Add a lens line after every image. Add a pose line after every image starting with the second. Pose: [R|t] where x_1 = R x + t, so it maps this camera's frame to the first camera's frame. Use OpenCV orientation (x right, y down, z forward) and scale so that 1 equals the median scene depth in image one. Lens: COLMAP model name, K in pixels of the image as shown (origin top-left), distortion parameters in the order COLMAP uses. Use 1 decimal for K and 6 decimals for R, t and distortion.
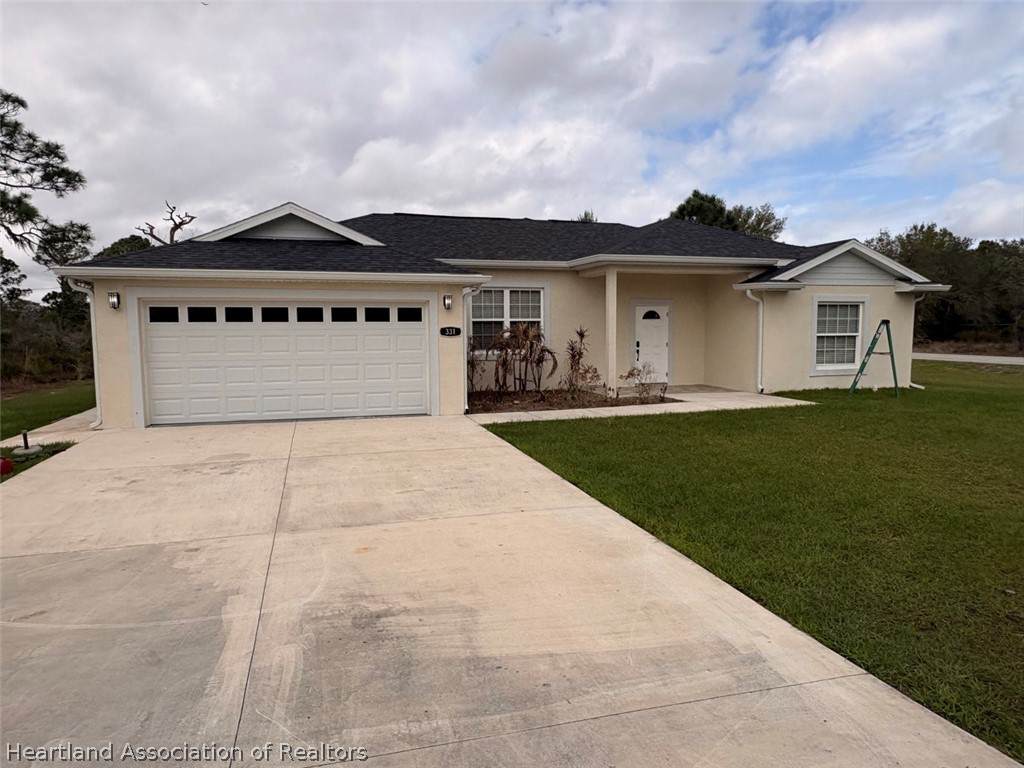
lens RADIAL K [[678.4, 0, 512.0], [0, 678.4, 384.0], [0, 0, 1]] dist [0.002553, 0.003282]
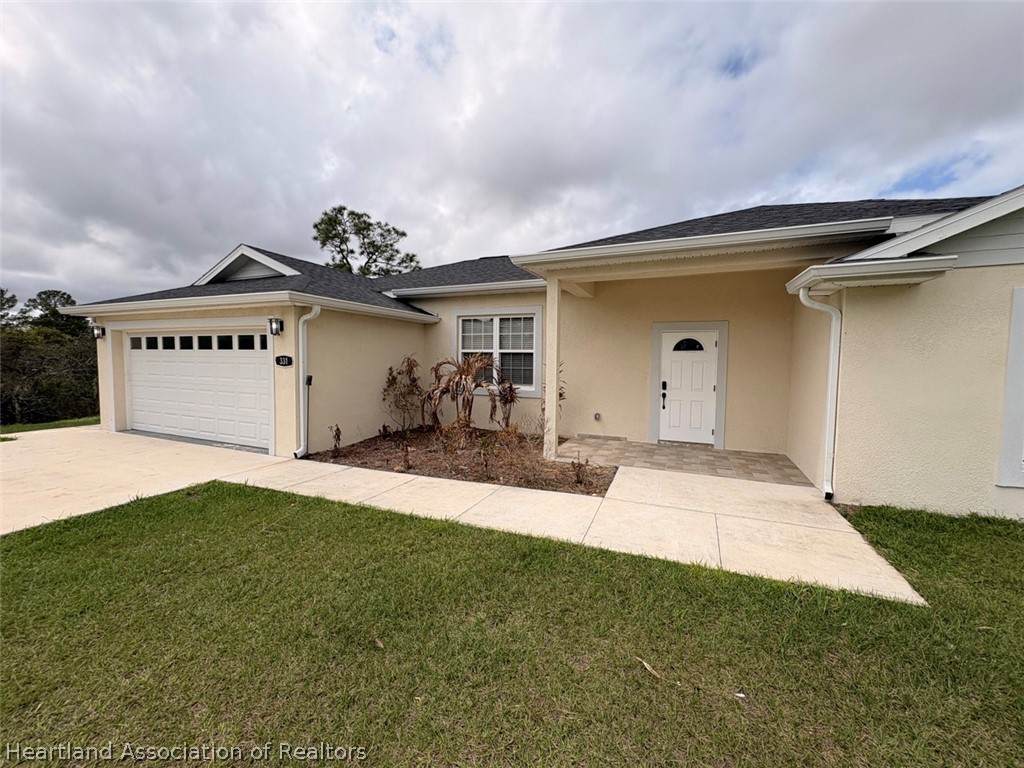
lens RADIAL K [[407.1, 0, 512.0], [0, 407.1, 384.0], [0, 0, 1]] dist [-0.000776, -0.000029]
pose [[0.769497, 0.051355, -0.636583, 0.459556], [-0.069345, 0.997587, -0.003345, -0.065217], [0.634875, 0.046717, 0.771201, 0.772674]]
